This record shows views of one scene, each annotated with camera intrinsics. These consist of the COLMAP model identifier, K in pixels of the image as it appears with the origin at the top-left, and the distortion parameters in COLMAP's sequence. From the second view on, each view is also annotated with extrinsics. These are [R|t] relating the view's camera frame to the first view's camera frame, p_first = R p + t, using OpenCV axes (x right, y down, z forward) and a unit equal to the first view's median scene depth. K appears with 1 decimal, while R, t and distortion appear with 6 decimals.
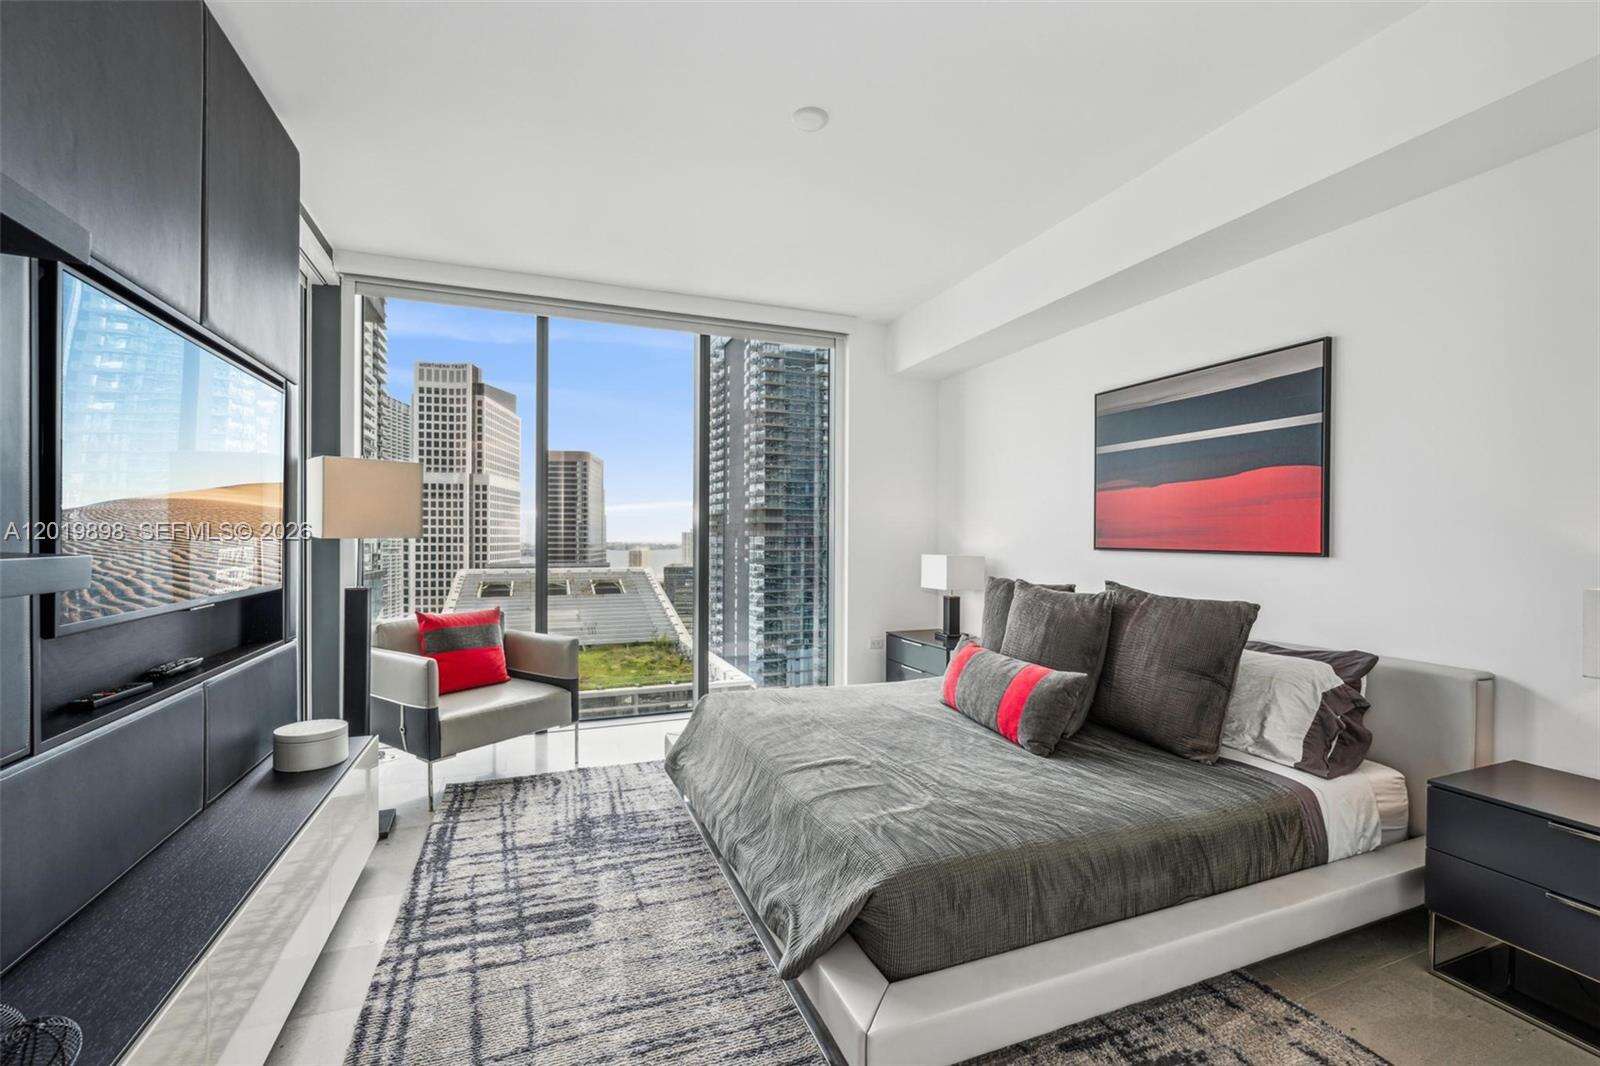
lens RADIAL K [[635.0, 0, 795.7], [0, 635.0, 533.1], [0, 0, 1]] dist [-0.007533, 0.000130]
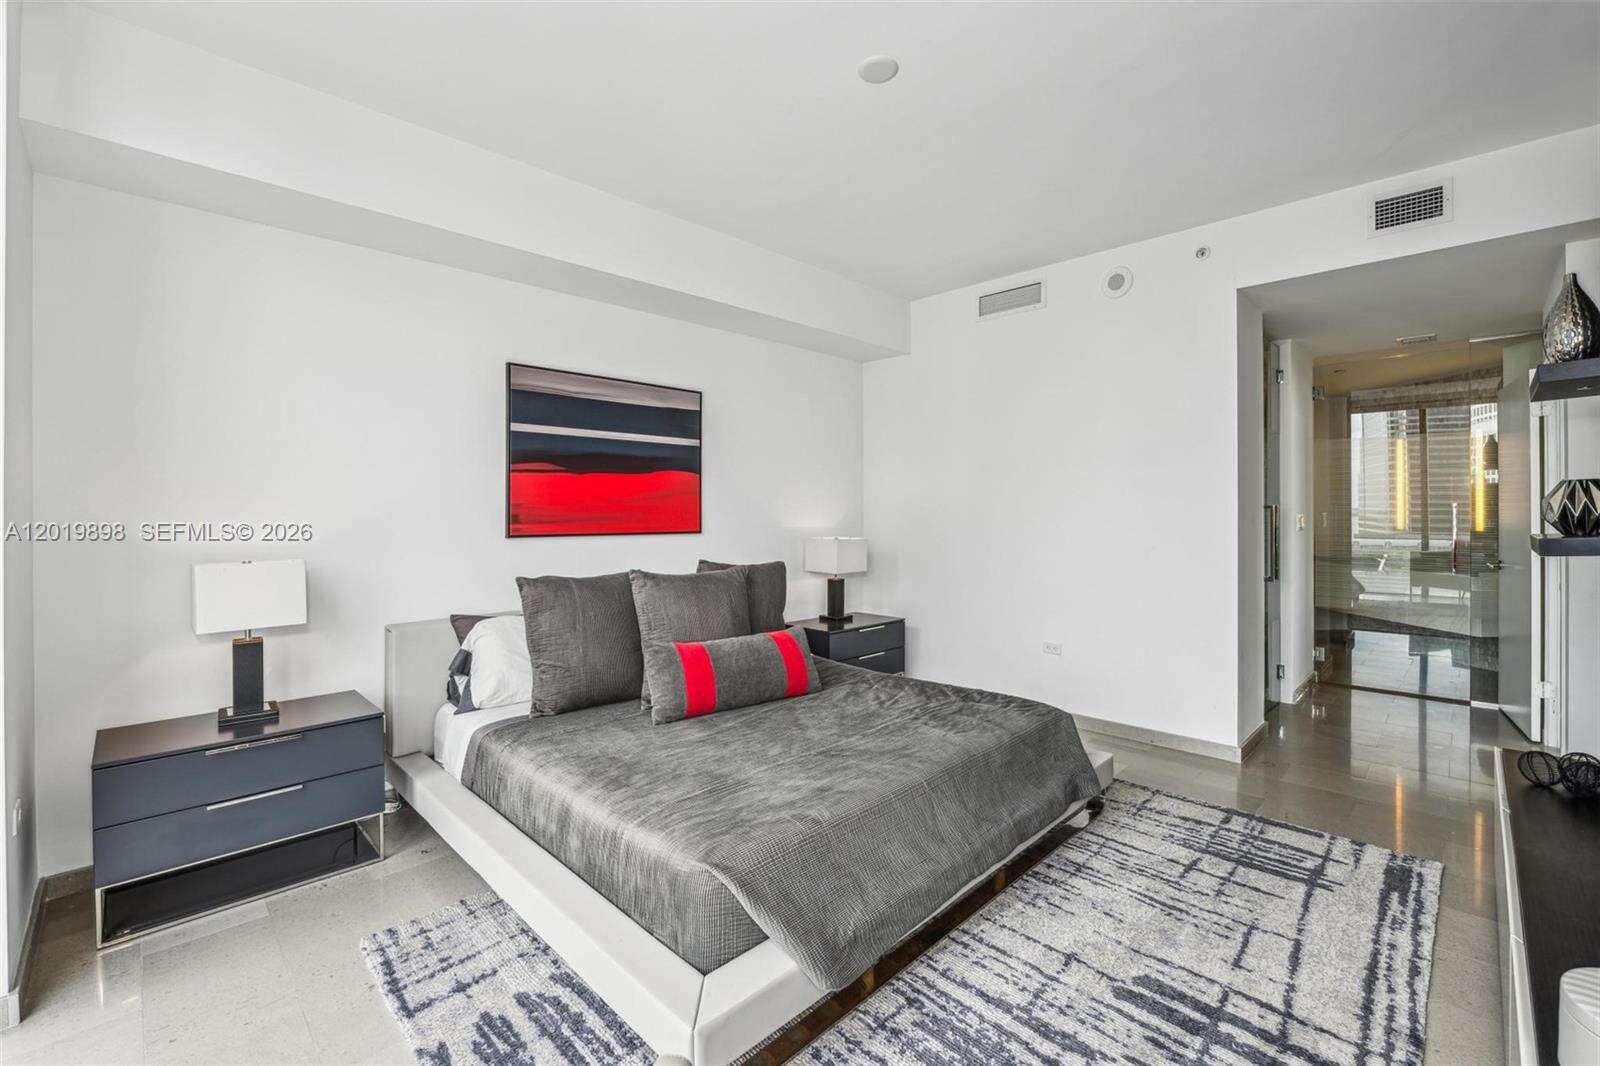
lens RADIAL K [[667.4, 0, 794.4], [0, 667.4, 527.6], [0, 0, 1]] dist [-0.002723, 0.000420]
pose [[-0.375019, -0.015732, 0.926884, -0.746918], [-0.006187, 0.999876, 0.014467, -0.006925], [-0.926997, -0.000309, -0.375070, 1.346170]]
